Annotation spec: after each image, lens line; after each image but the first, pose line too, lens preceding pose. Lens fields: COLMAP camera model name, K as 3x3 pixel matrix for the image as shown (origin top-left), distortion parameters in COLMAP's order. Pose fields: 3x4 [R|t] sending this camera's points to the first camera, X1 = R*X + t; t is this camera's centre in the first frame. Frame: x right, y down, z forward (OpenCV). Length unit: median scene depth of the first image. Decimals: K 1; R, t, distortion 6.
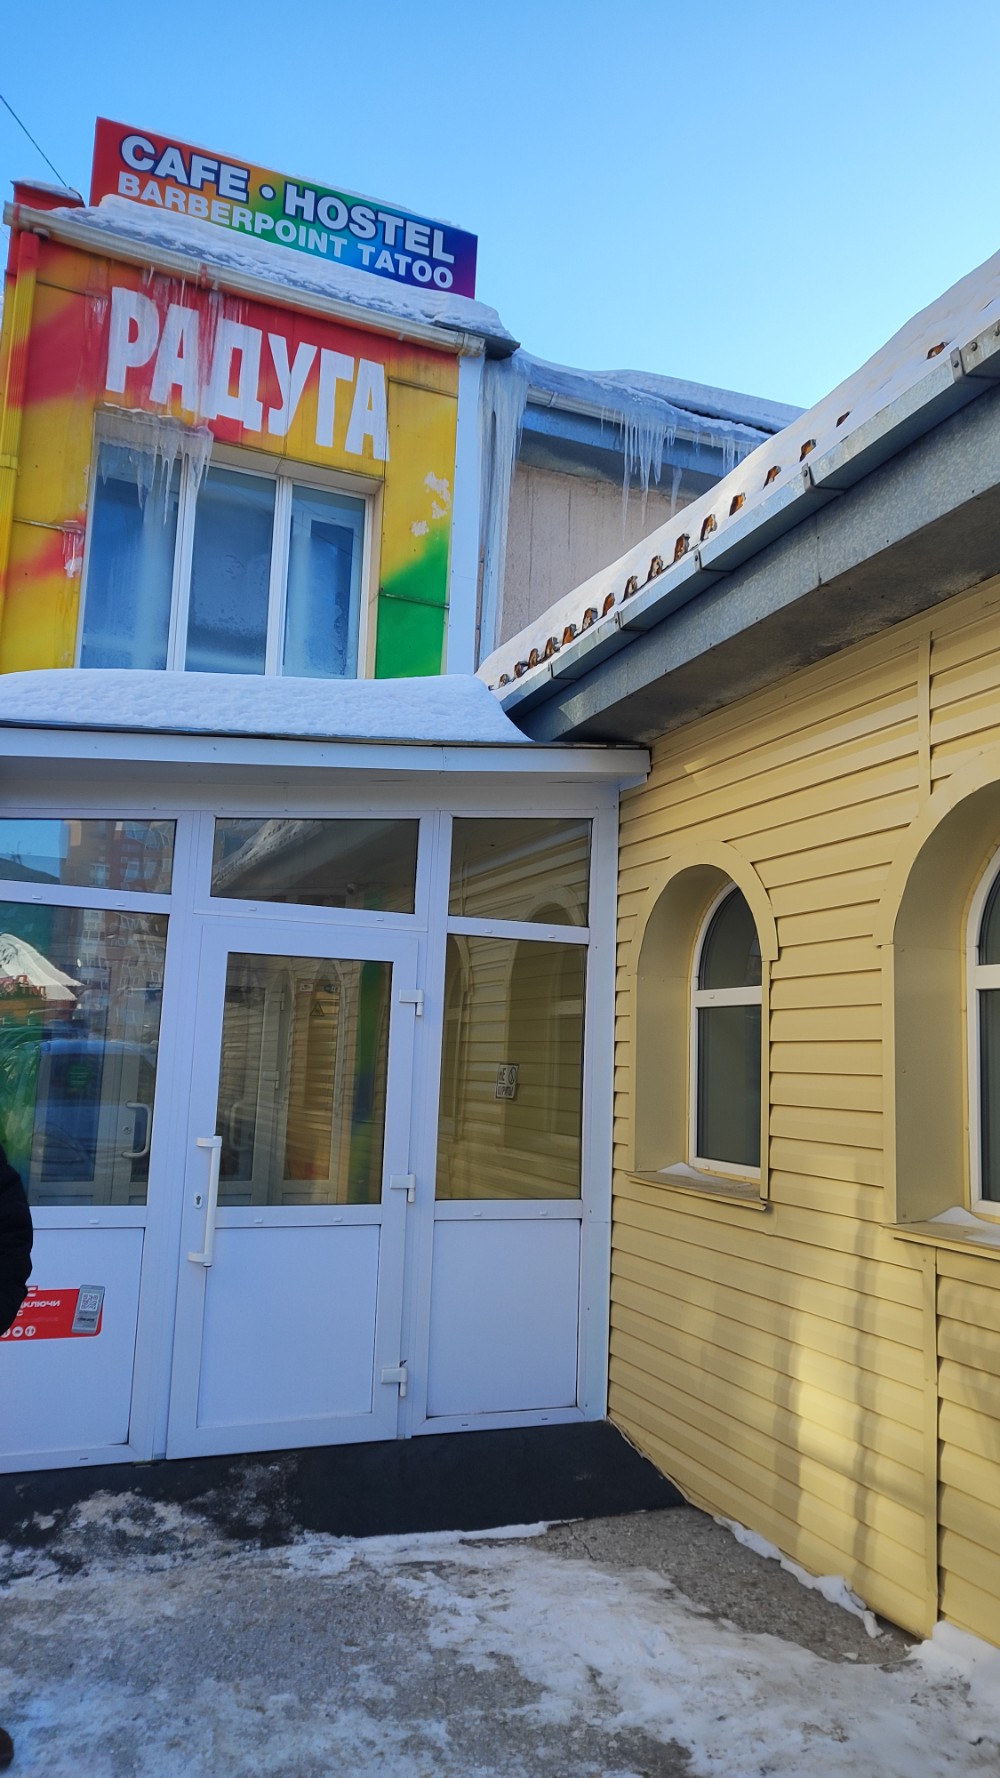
lens RADIAL K [[1179.3, 0, 500.0], [0, 1179.3, 889.0], [0, 0, 1]] dist [0.003323, 0.004283]
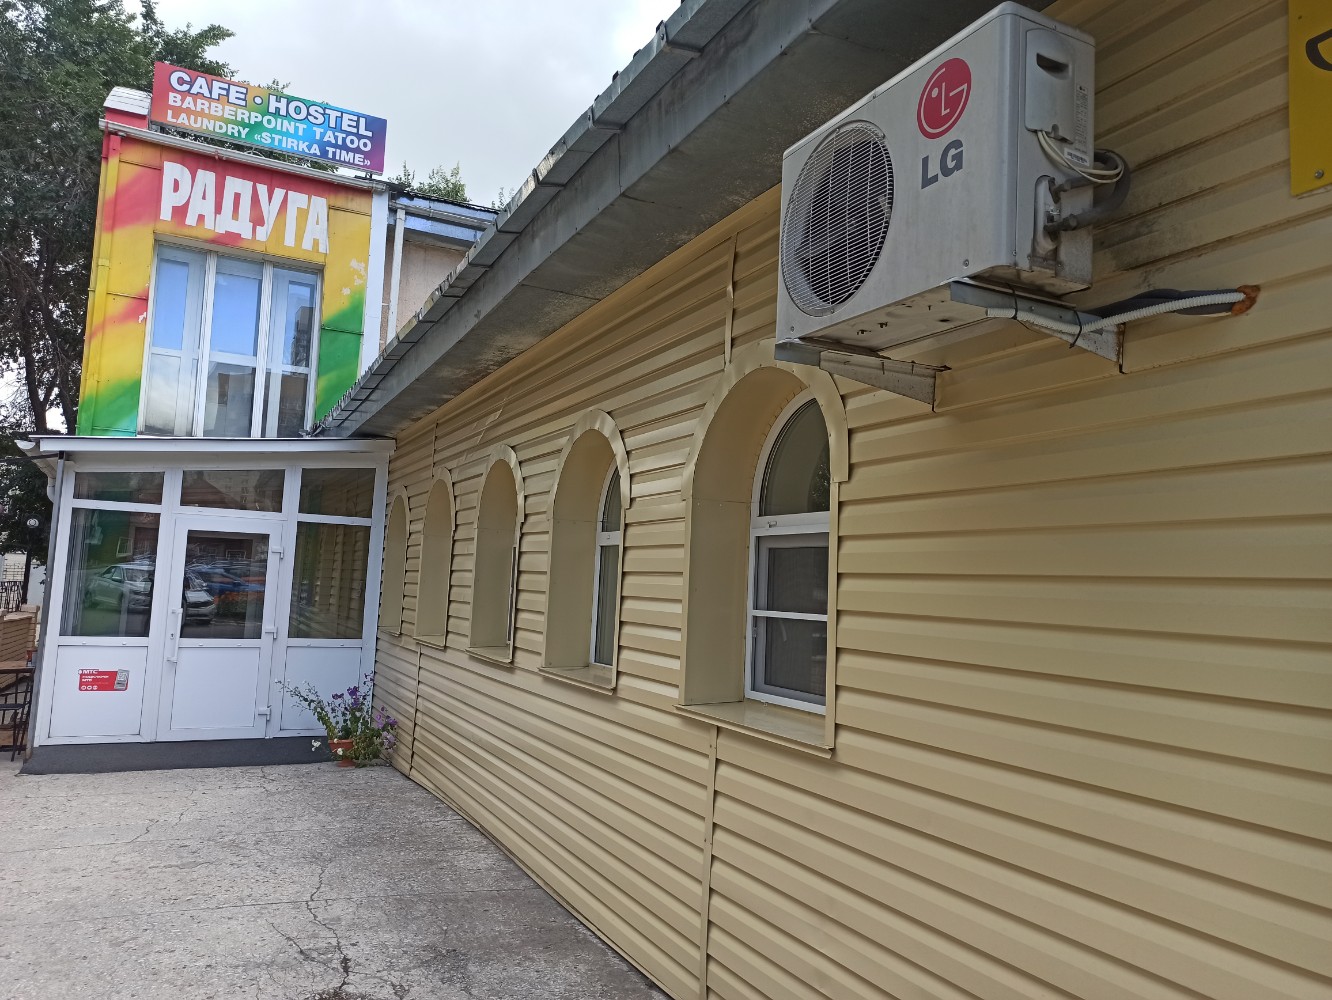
lens RADIAL K [[949.8, 0, 666.0], [0, 949.8, 500.0], [0, 0, 1]] dist [0.004223, -0.003332]
pose [[0.996159, 0.009986, 0.086995, 0.302469], [-0.013918, 0.998903, 0.044705, -0.057215], [-0.086453, -0.045744, 0.995205, -0.520575]]
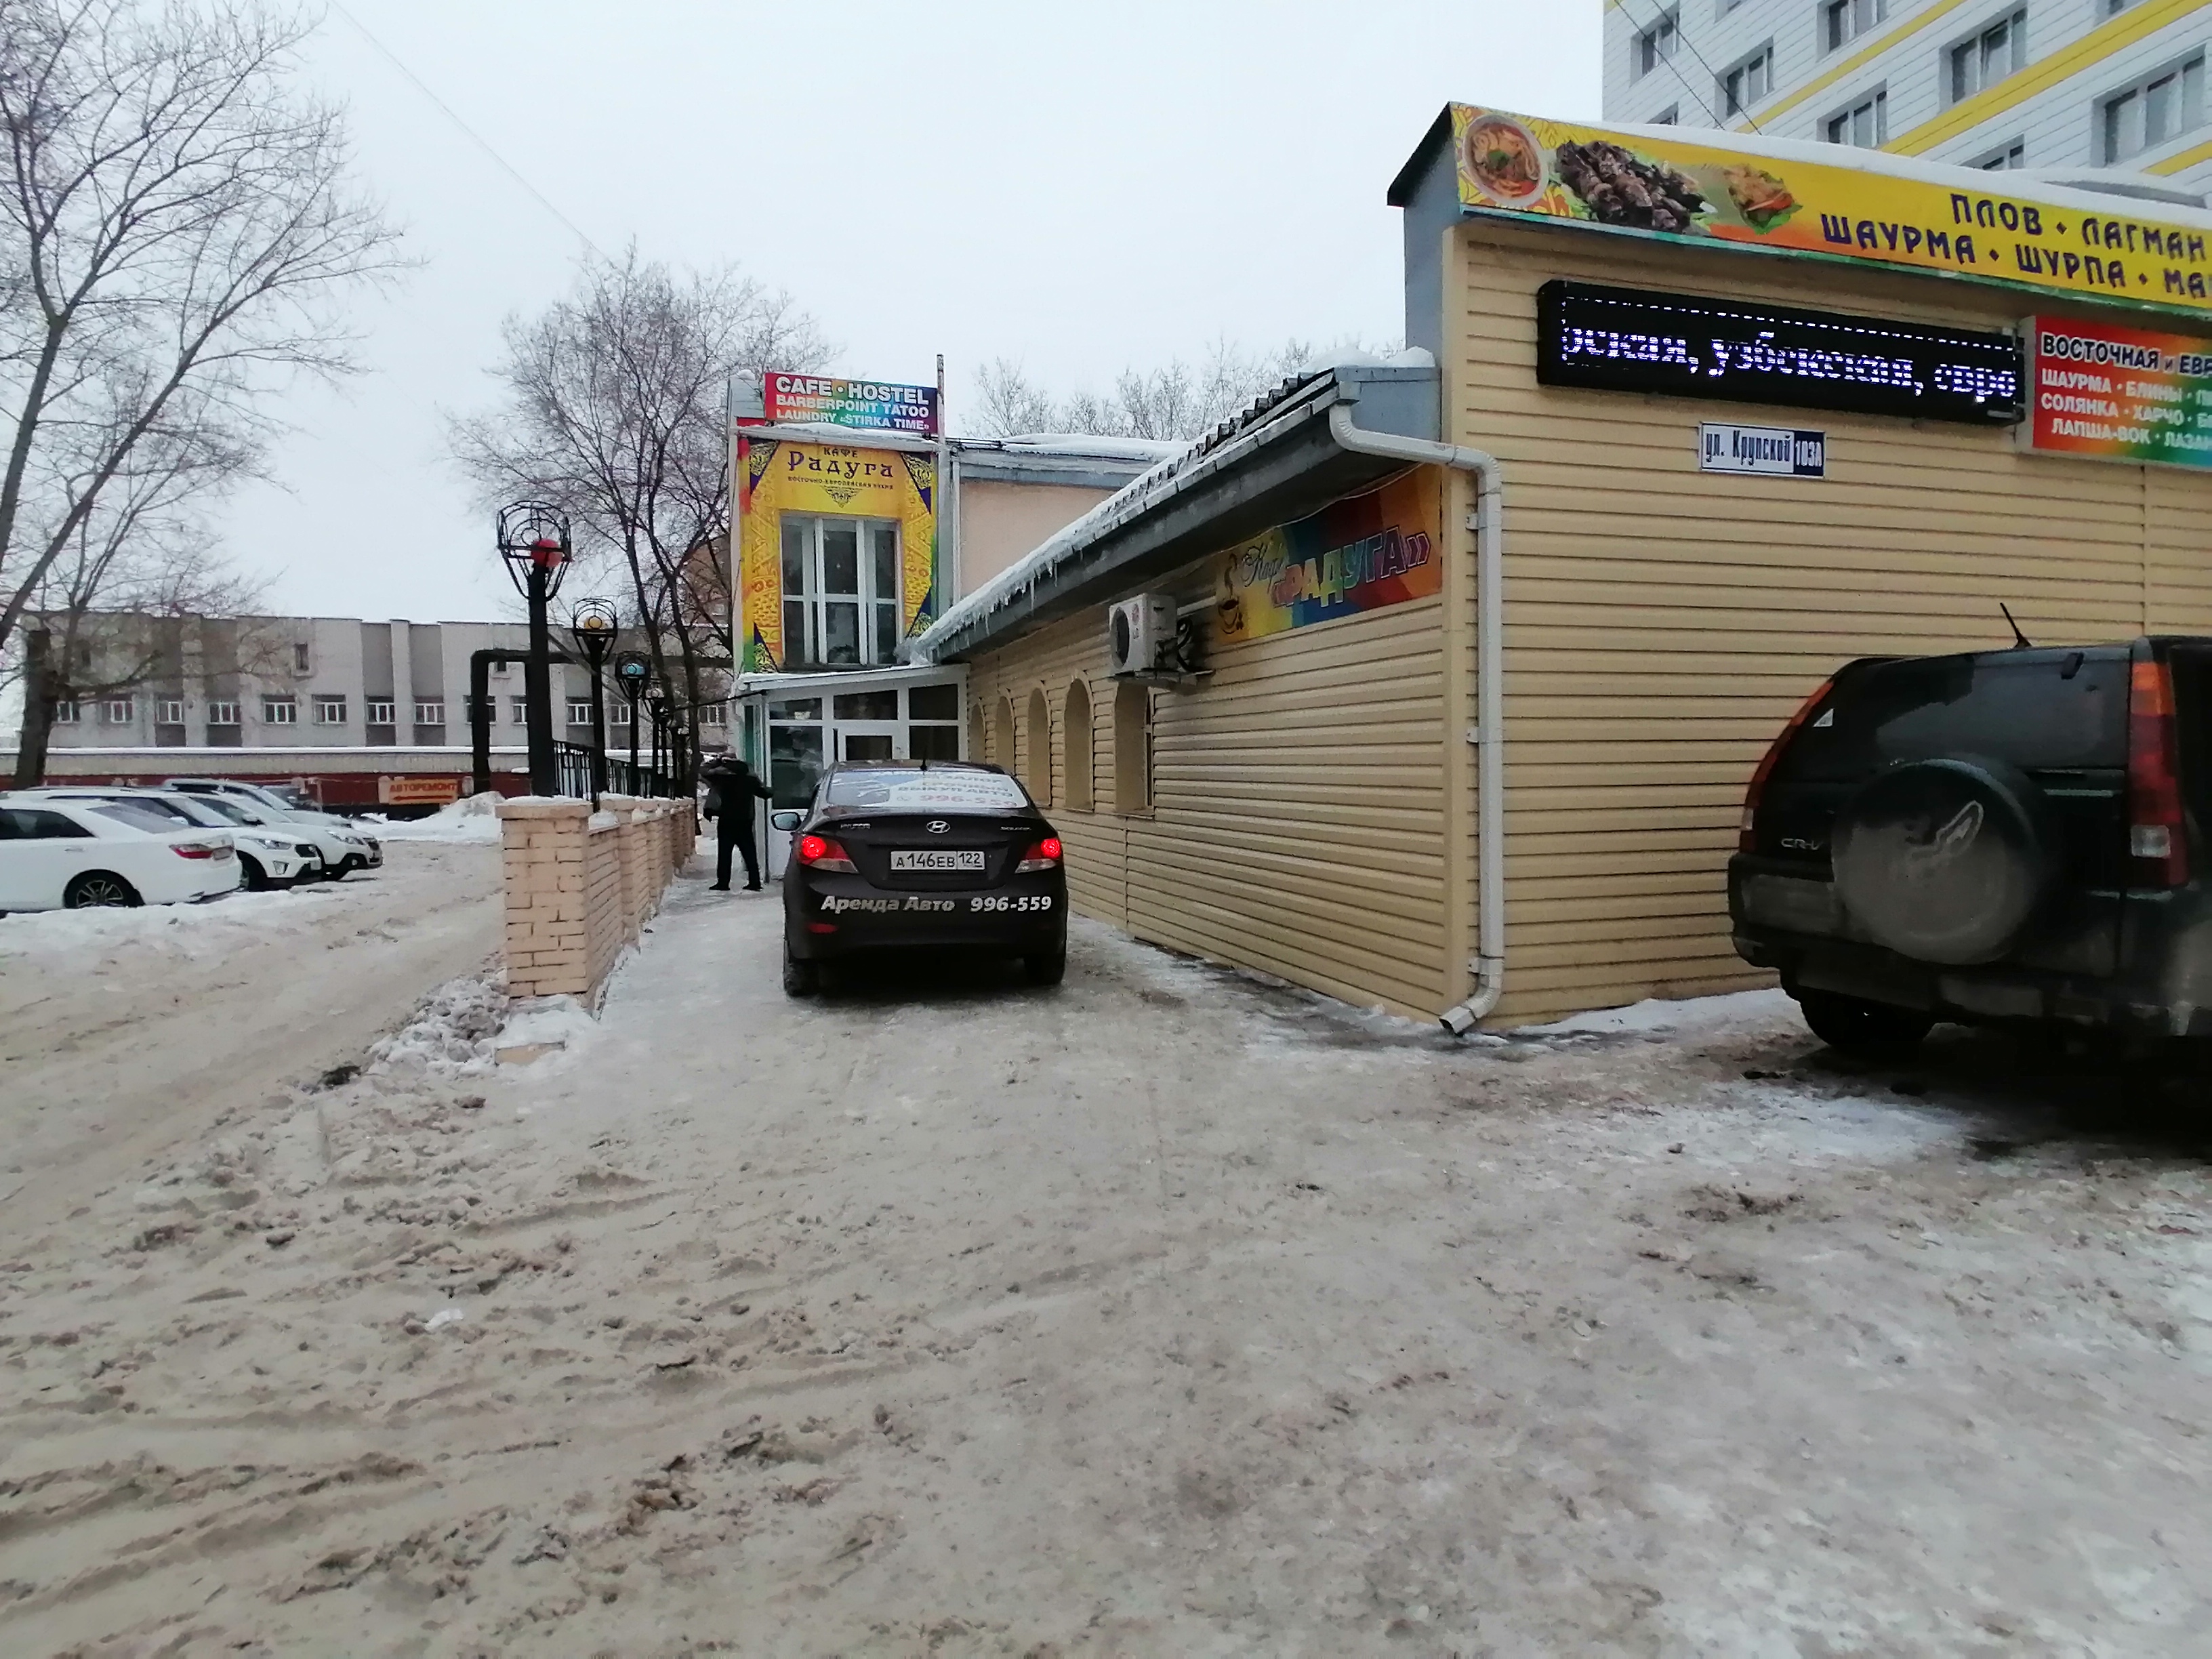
lens RADIAL K [[1229.0, 0, 1106.0], [0, 1229.0, 829.5], [0, 0, 1]] dist [0.047702, 0.000036]
pose [[0.996296, -0.043450, -0.074204, 0.453496], [0.056702, 0.980713, 0.187048, -0.179011], [0.064645, -0.190563, 0.979544, -1.464558]]
